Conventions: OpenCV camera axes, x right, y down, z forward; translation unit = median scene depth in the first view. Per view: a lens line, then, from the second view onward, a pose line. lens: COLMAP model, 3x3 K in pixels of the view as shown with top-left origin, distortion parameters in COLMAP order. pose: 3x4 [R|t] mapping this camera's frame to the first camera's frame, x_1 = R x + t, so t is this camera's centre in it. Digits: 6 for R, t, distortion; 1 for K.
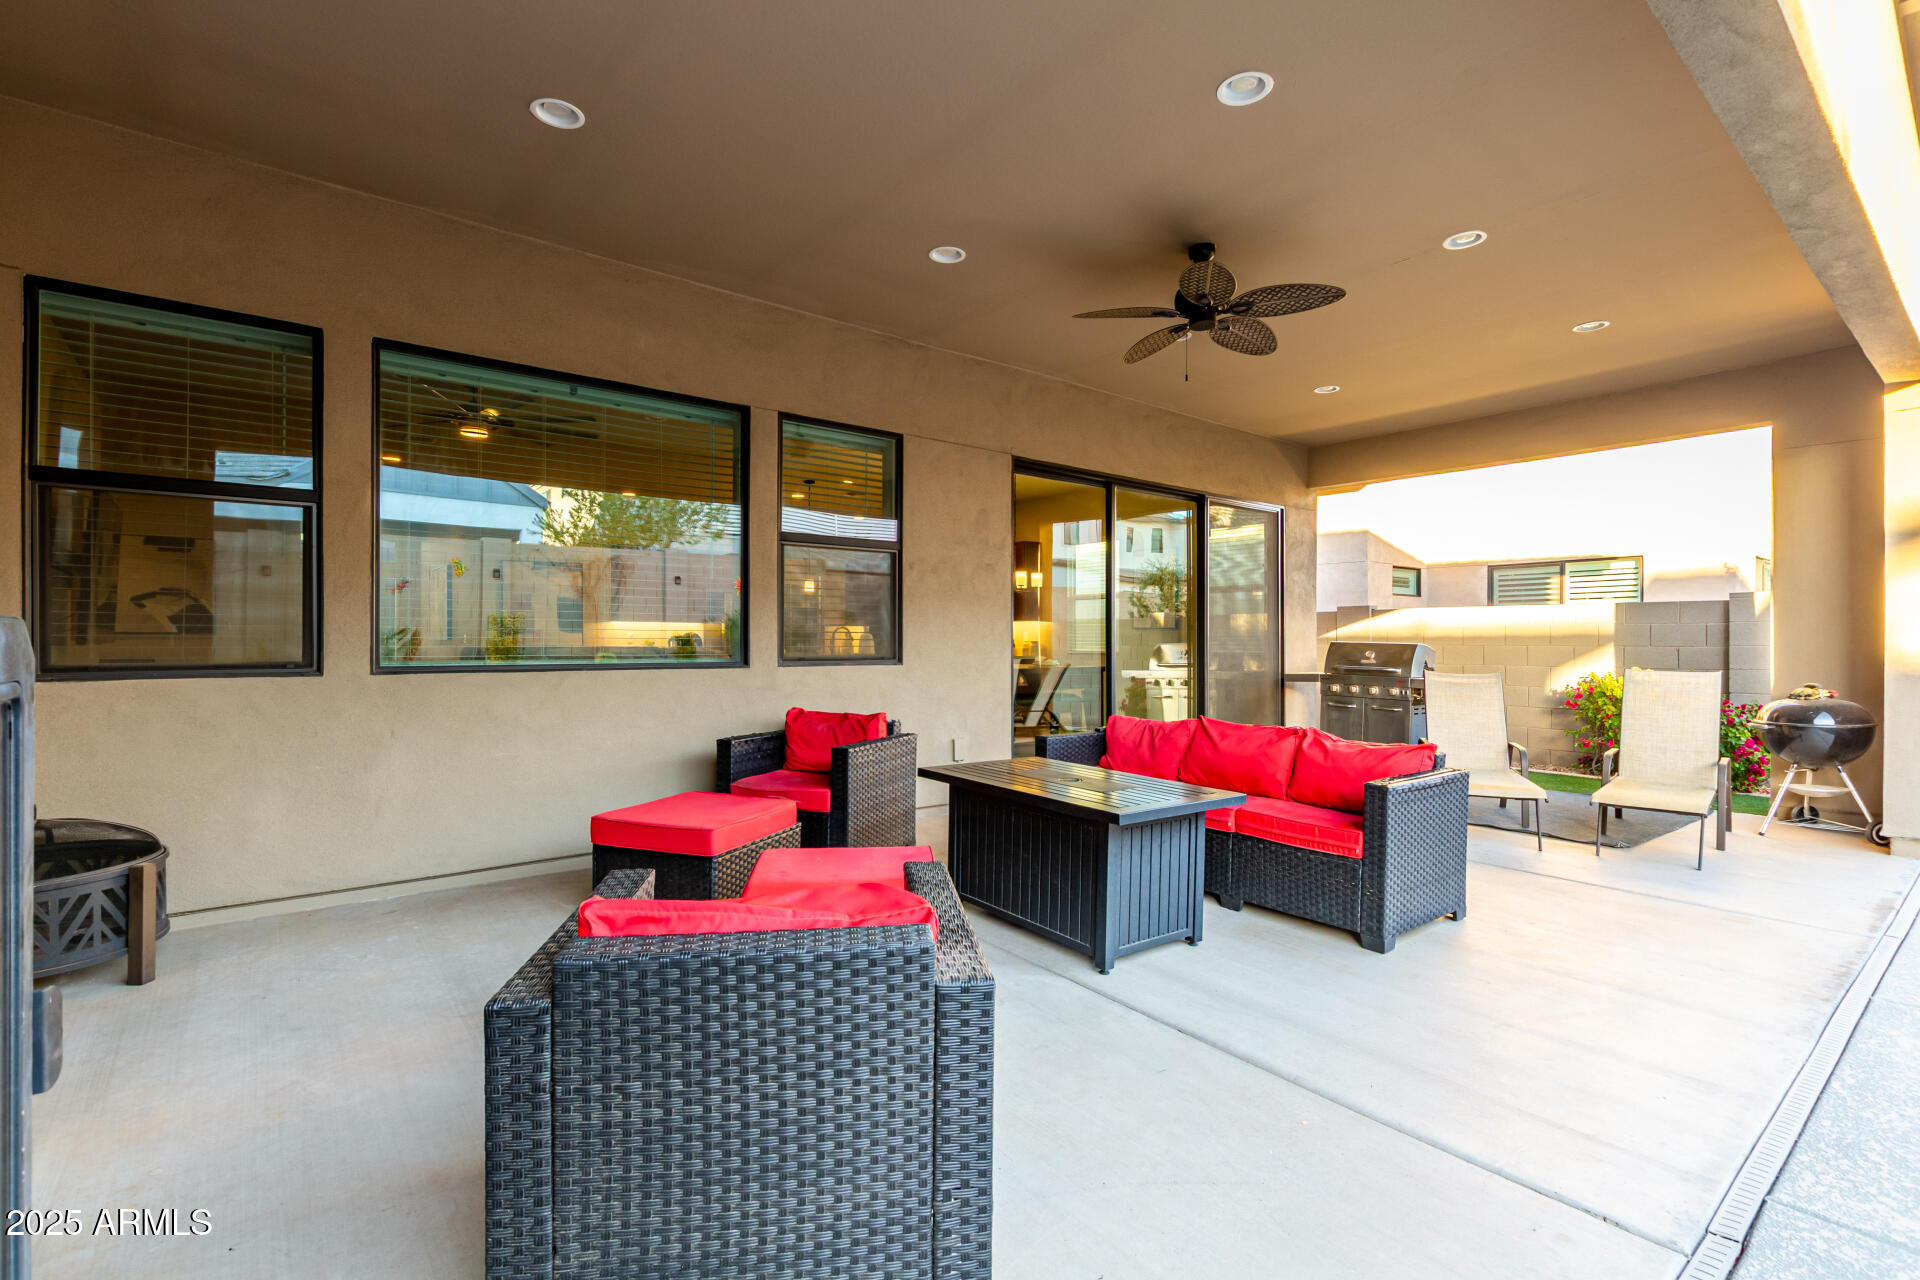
lens RADIAL K [[879.3, 0, 958.6], [0, 879.3, 643.6], [0, 0, 1]] dist [0.003930, -0.000619]
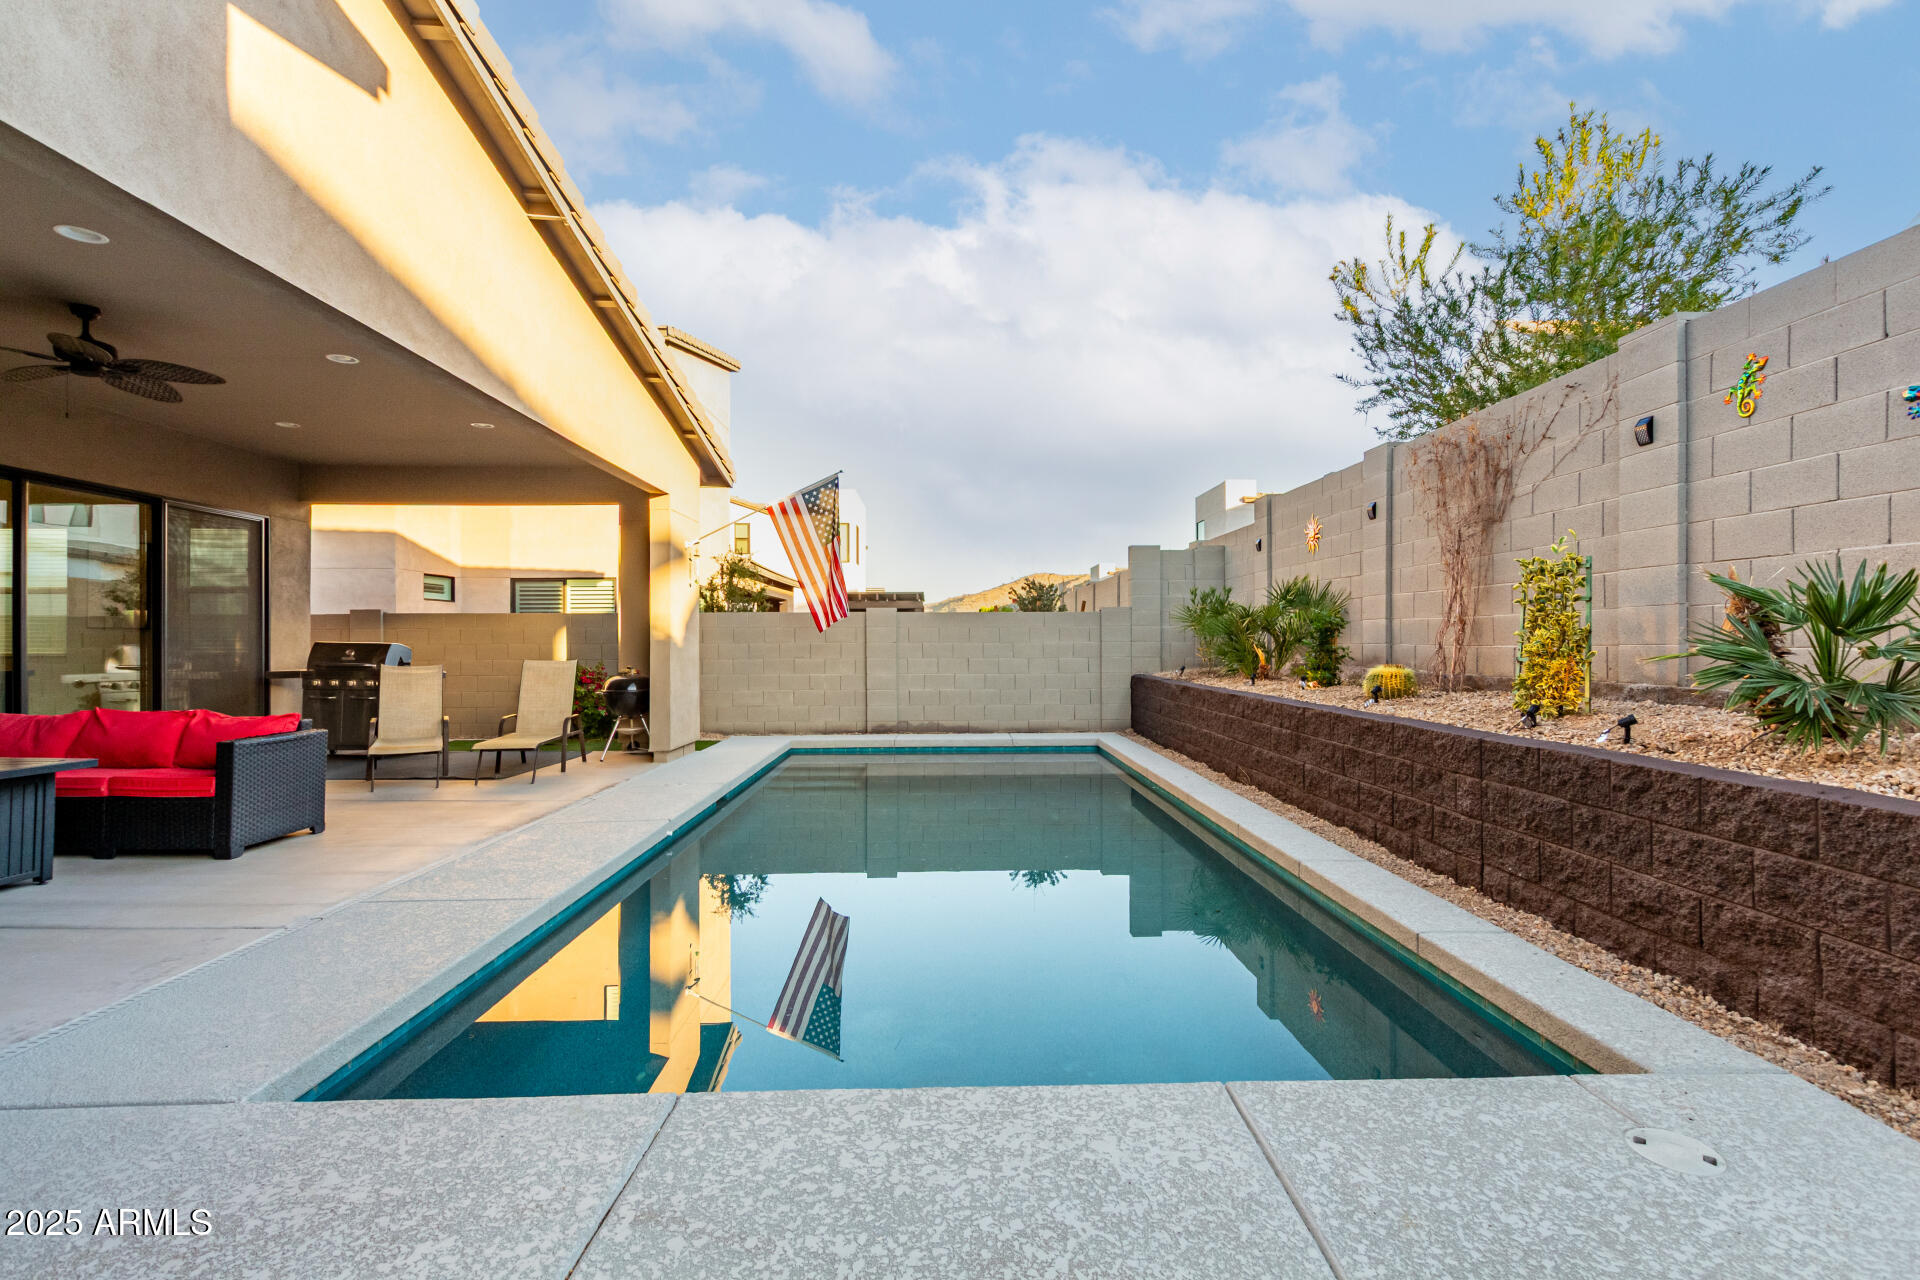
lens RADIAL K [[879.3, 0, 965.9], [0, 879.3, 632.2], [0, 0, 1]] dist [0.003930, -0.000619]
pose [[0.603119, 0.003900, 0.797641, 0.025798], [0.006175, 0.999935, -0.009558, 0.001622], [-0.797627, 0.010690, 0.603056, -0.356762]]
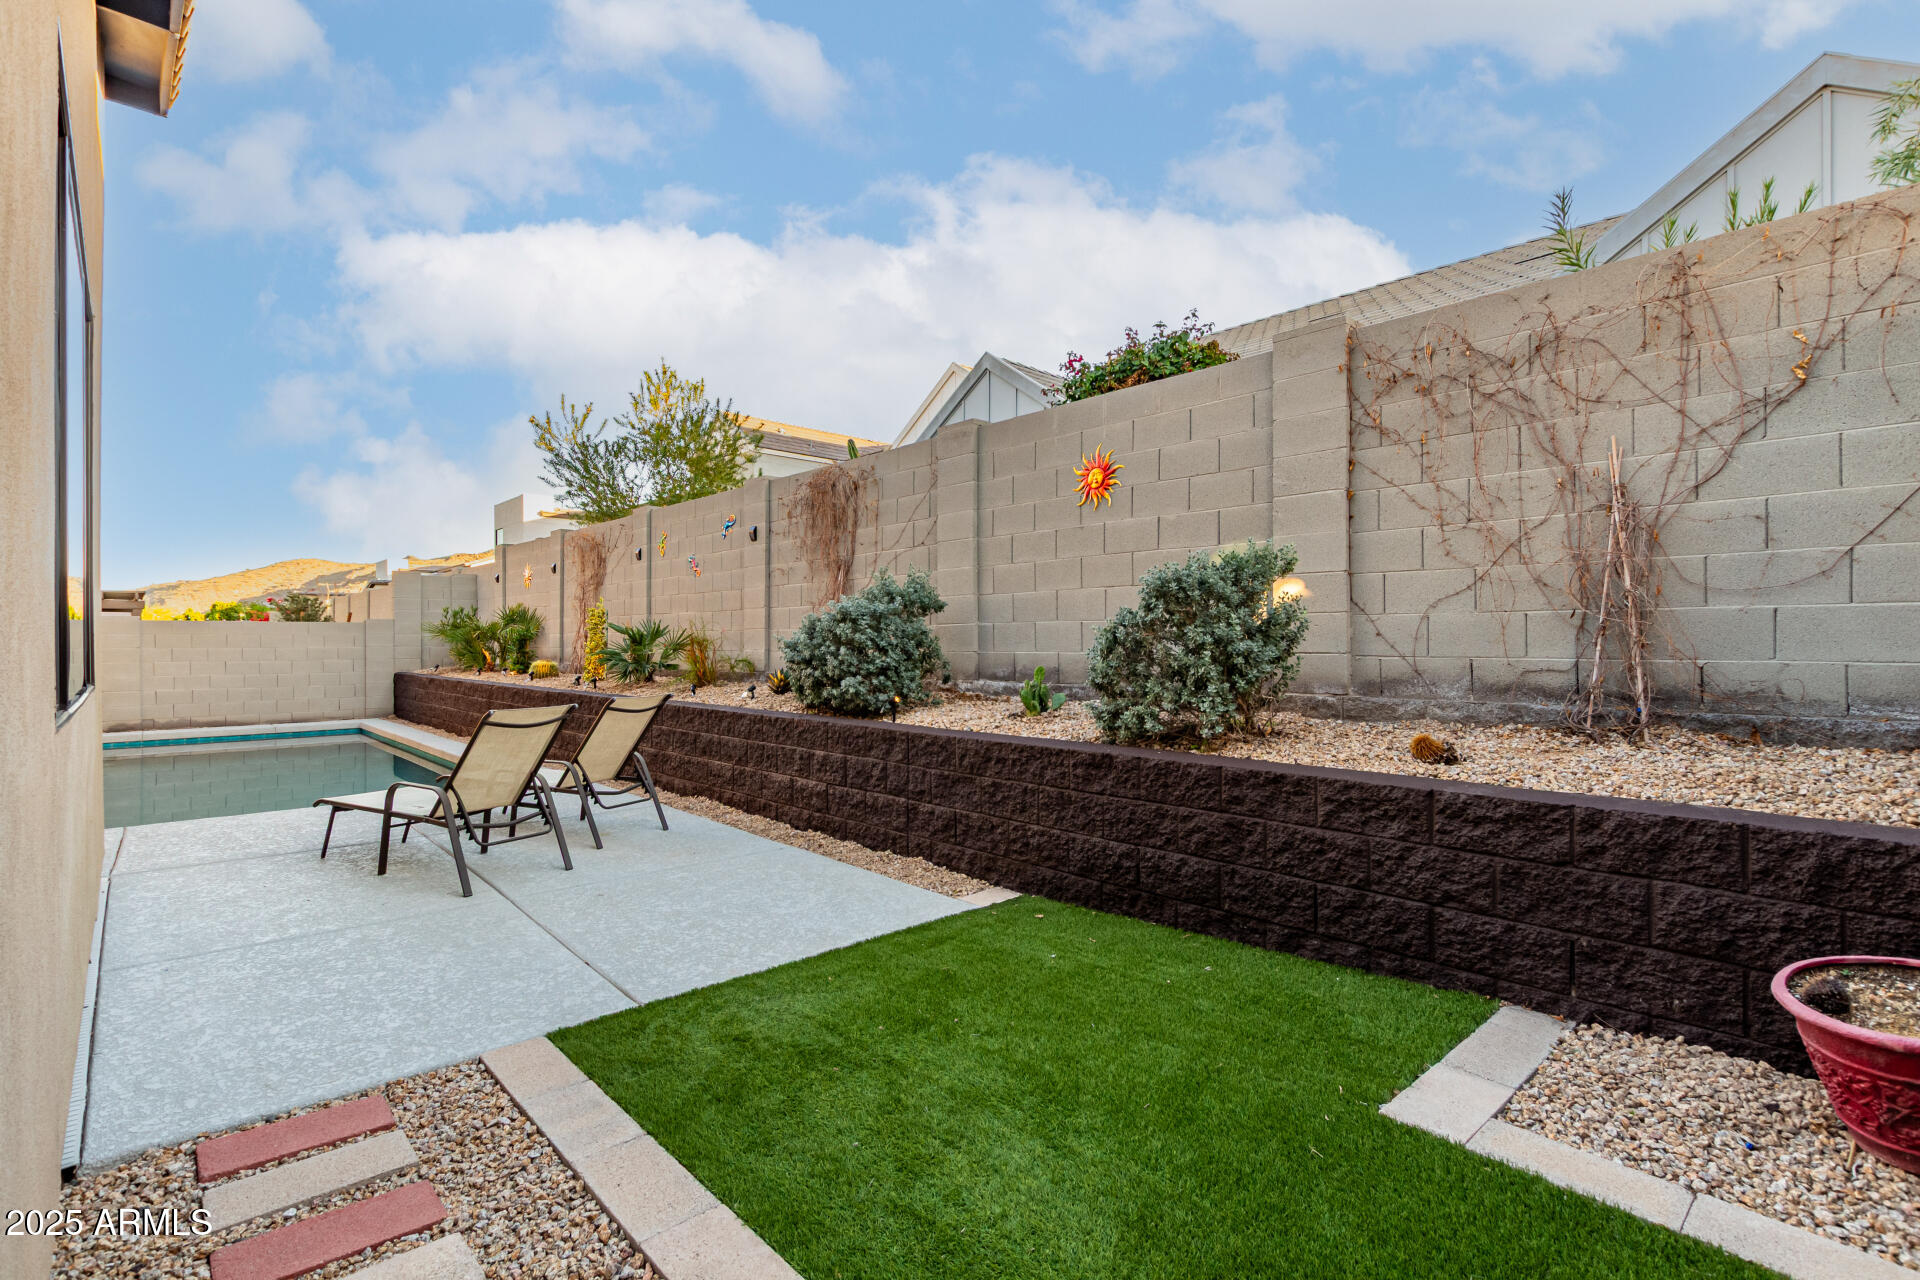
lens RADIAL K [[879.3, 0, 967.5], [0, 879.3, 642.0], [0, 0, 1]] dist [0.003930, -0.000619]
pose [[-0.080149, -0.002534, 0.996780, -0.614348], [0.003362, 0.999990, 0.002813, -0.005467], [-0.996777, 0.003577, -0.080140, -0.765952]]
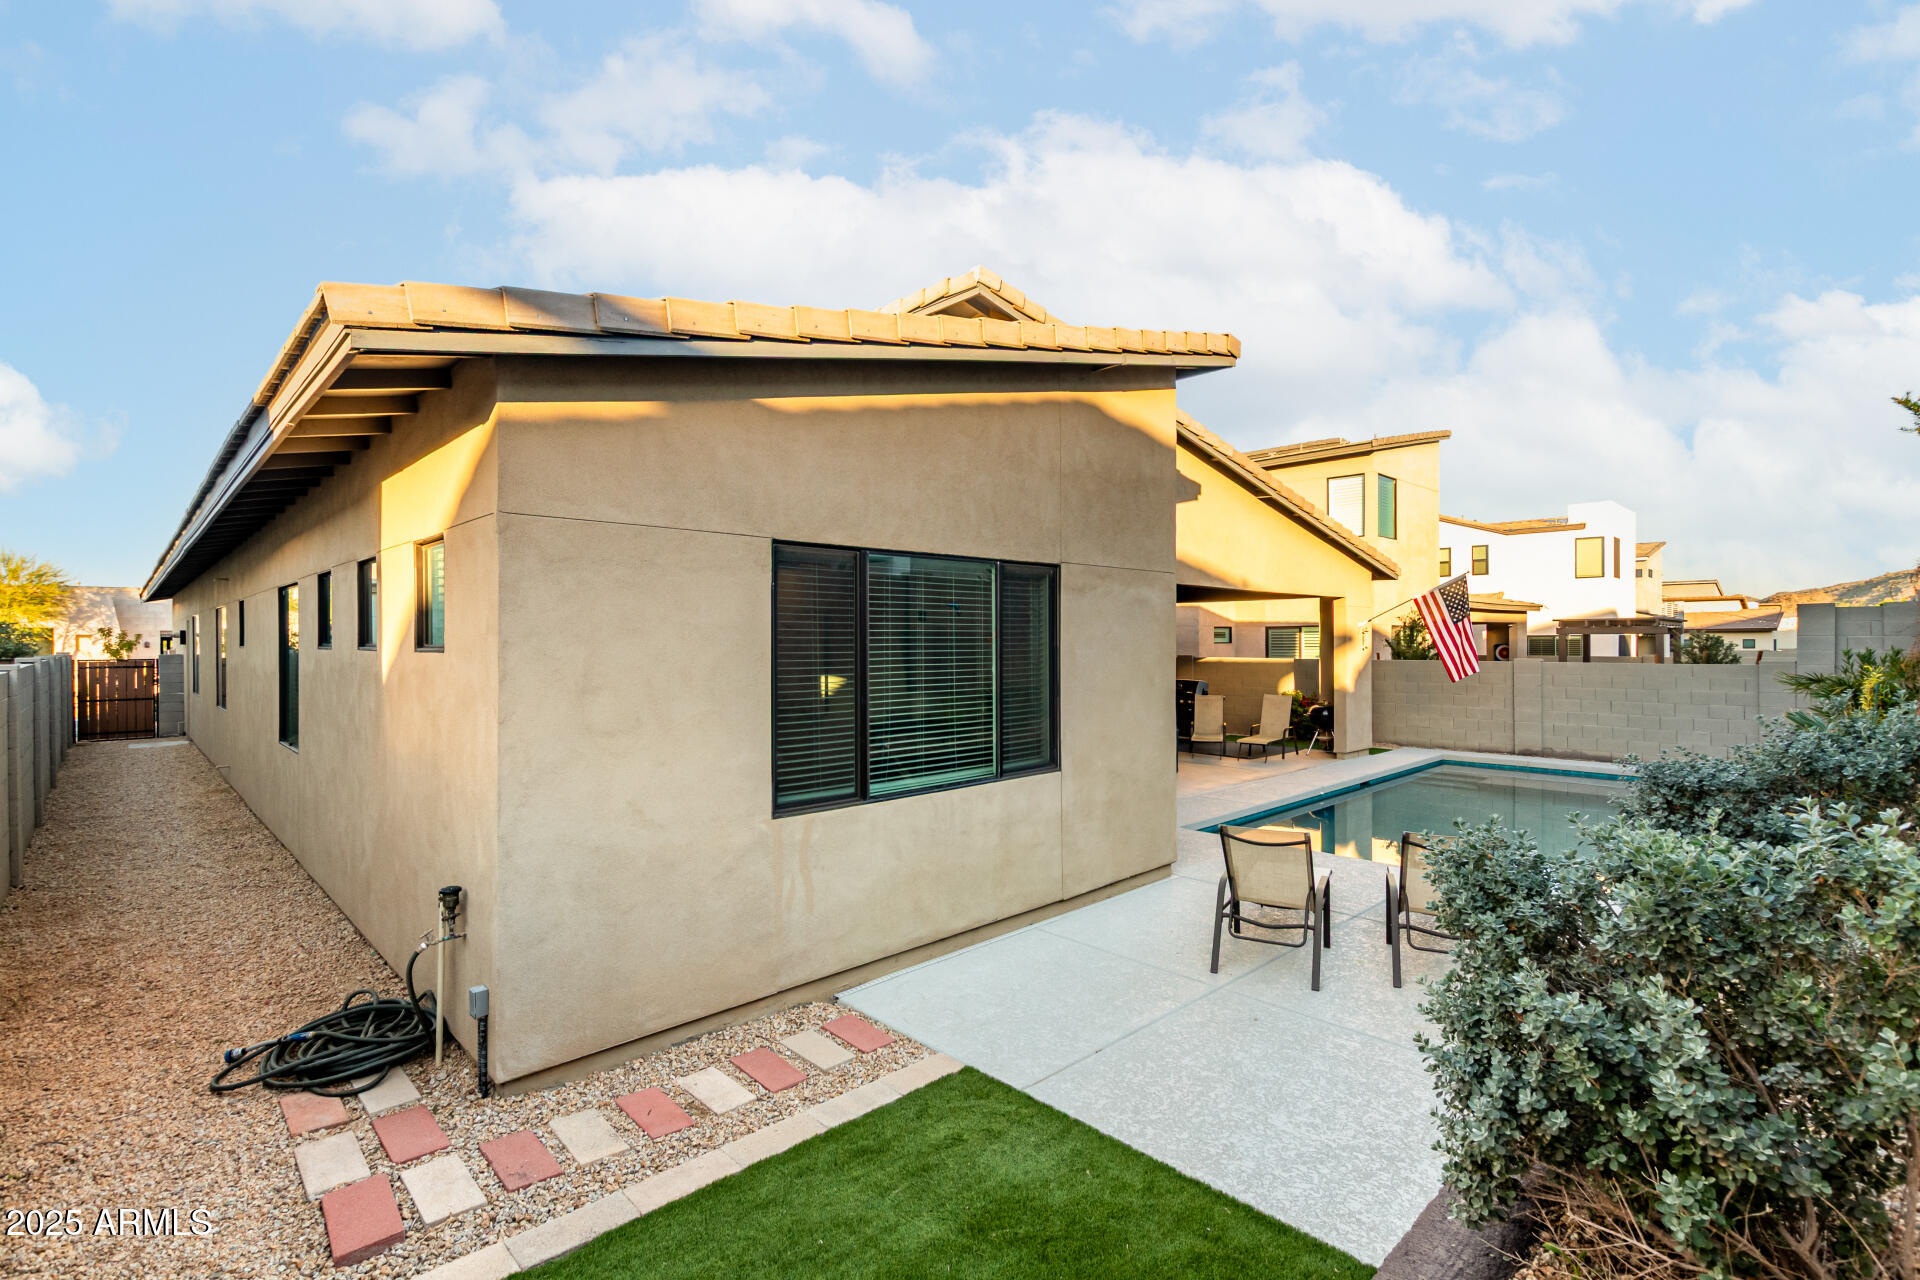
lens RADIAL K [[879.3, 0, 962.1], [0, 879.3, 639.1], [0, 0, 1]] dist [0.003930, -0.000619]
pose [[0.995666, -0.004956, 0.092873, -0.286570], [0.005112, 0.999986, -0.001441, -0.102208], [-0.092865, 0.001910, 0.995677, -1.156327]]
